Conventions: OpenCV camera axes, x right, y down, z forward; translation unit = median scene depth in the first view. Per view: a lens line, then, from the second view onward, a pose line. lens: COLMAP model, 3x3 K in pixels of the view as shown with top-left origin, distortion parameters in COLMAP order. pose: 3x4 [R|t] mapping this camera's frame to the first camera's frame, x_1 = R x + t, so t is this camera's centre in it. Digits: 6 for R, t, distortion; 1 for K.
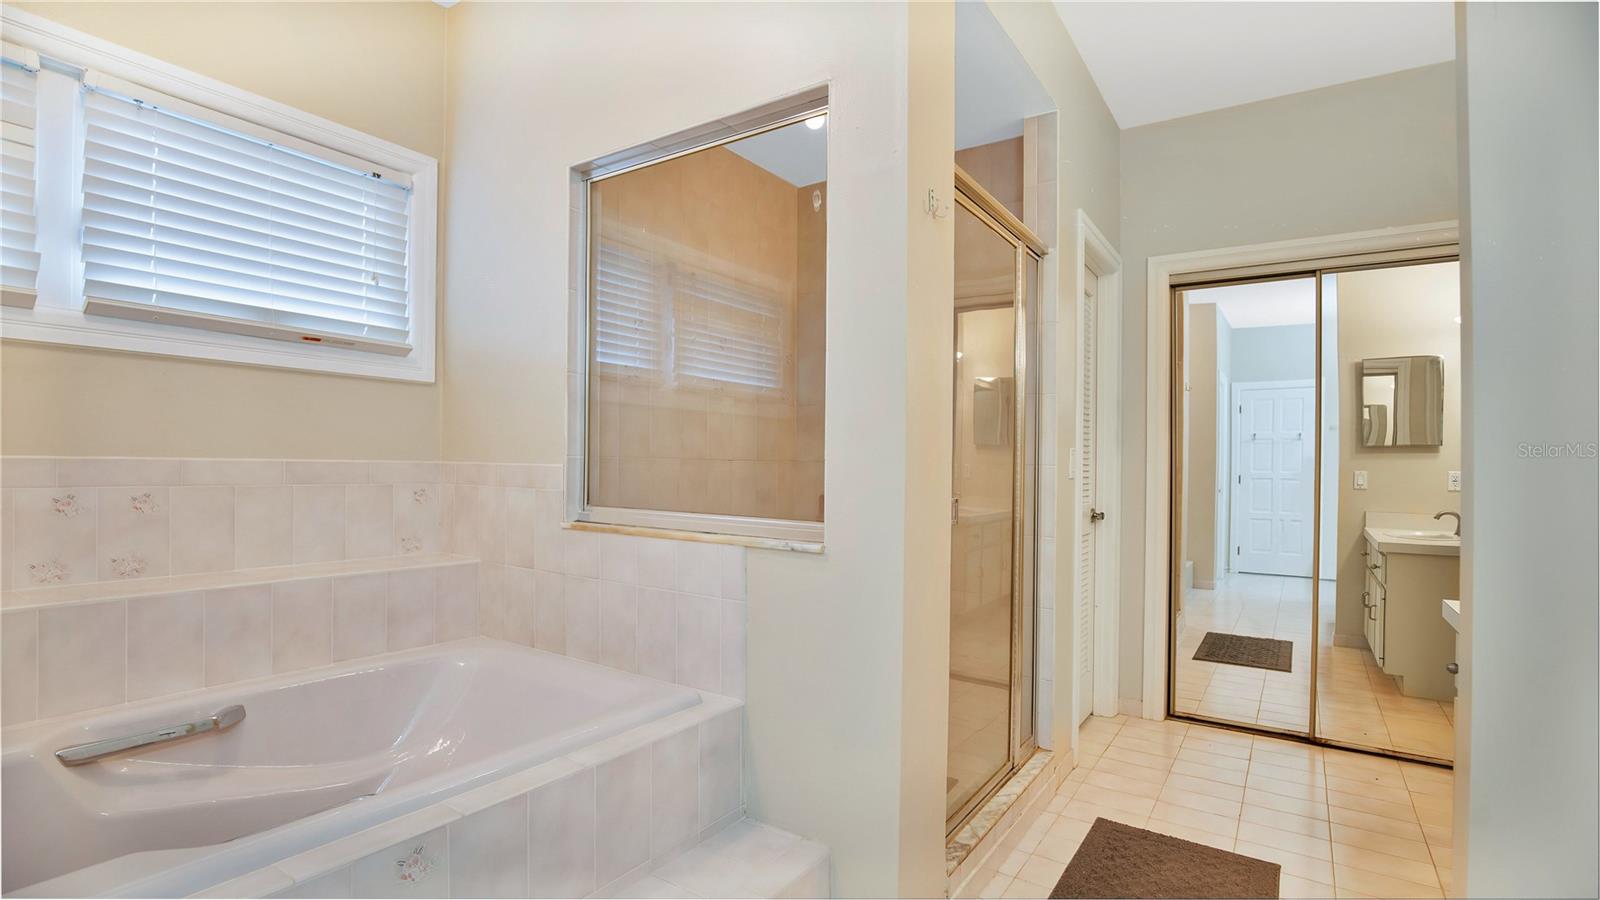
lens RADIAL K [[754.0, 0, 798.3], [0, 754.0, 442.4], [0, 0, 1]] dist [-0.001579, -0.000358]
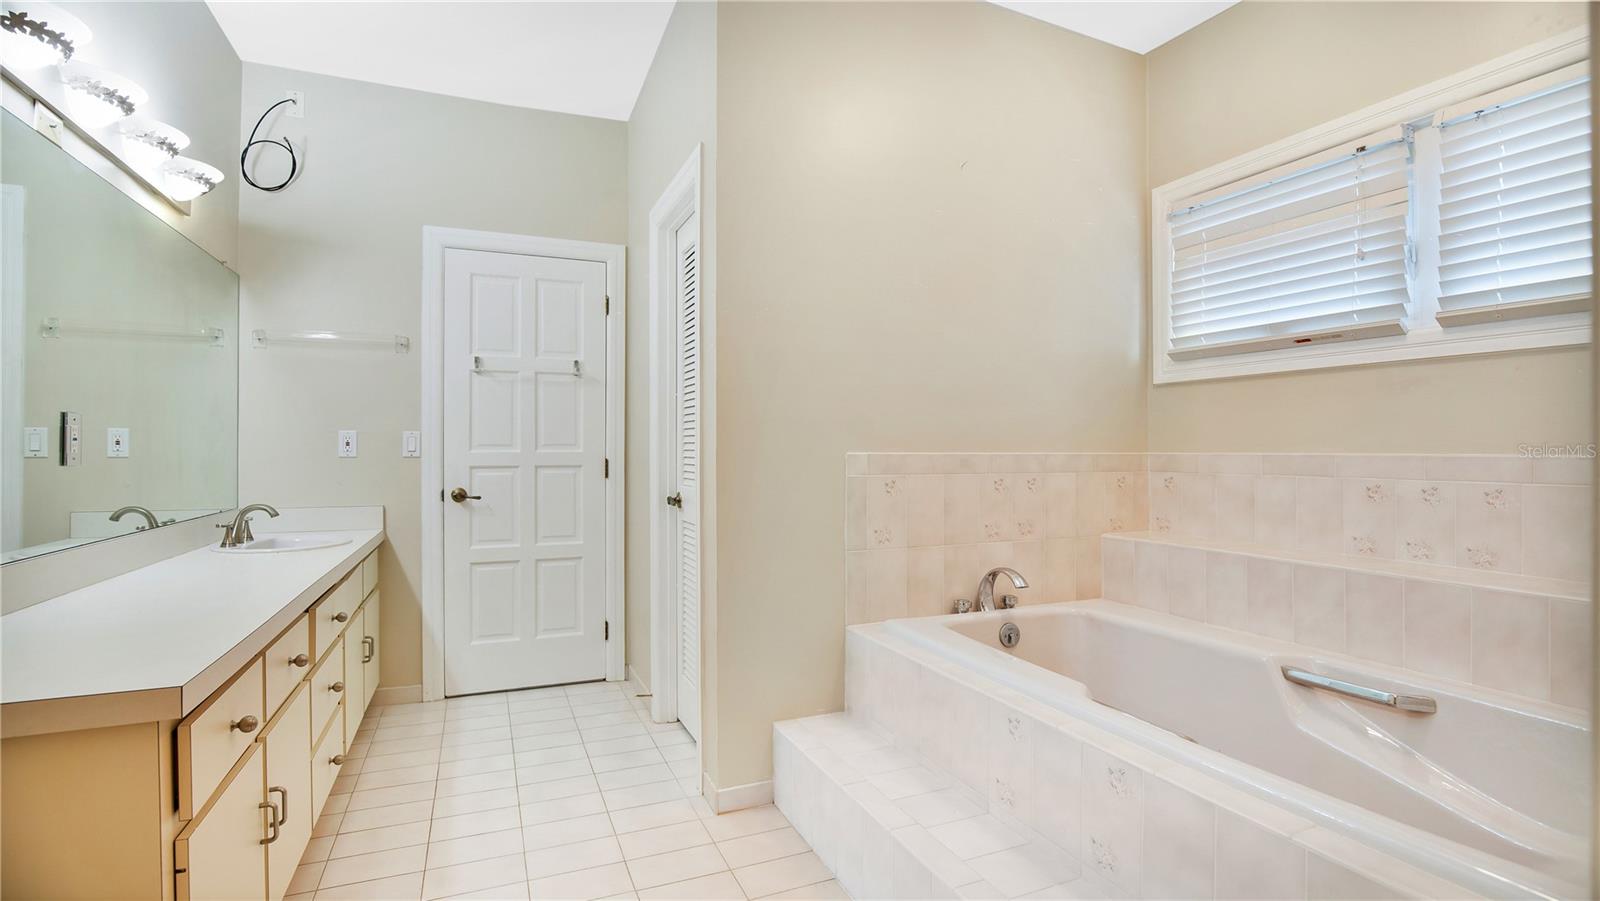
lens RADIAL K [[765.0, 0, 806.8], [0, 765.0, 461.9], [0, 0, 1]] dist [0.002674, -0.001454]
pose [[-0.543625, -0.004583, -0.839316, 0.567177], [0.014093, 0.999794, -0.014587, 0.036033], [0.839210, -0.019758, -0.543449, 0.861618]]
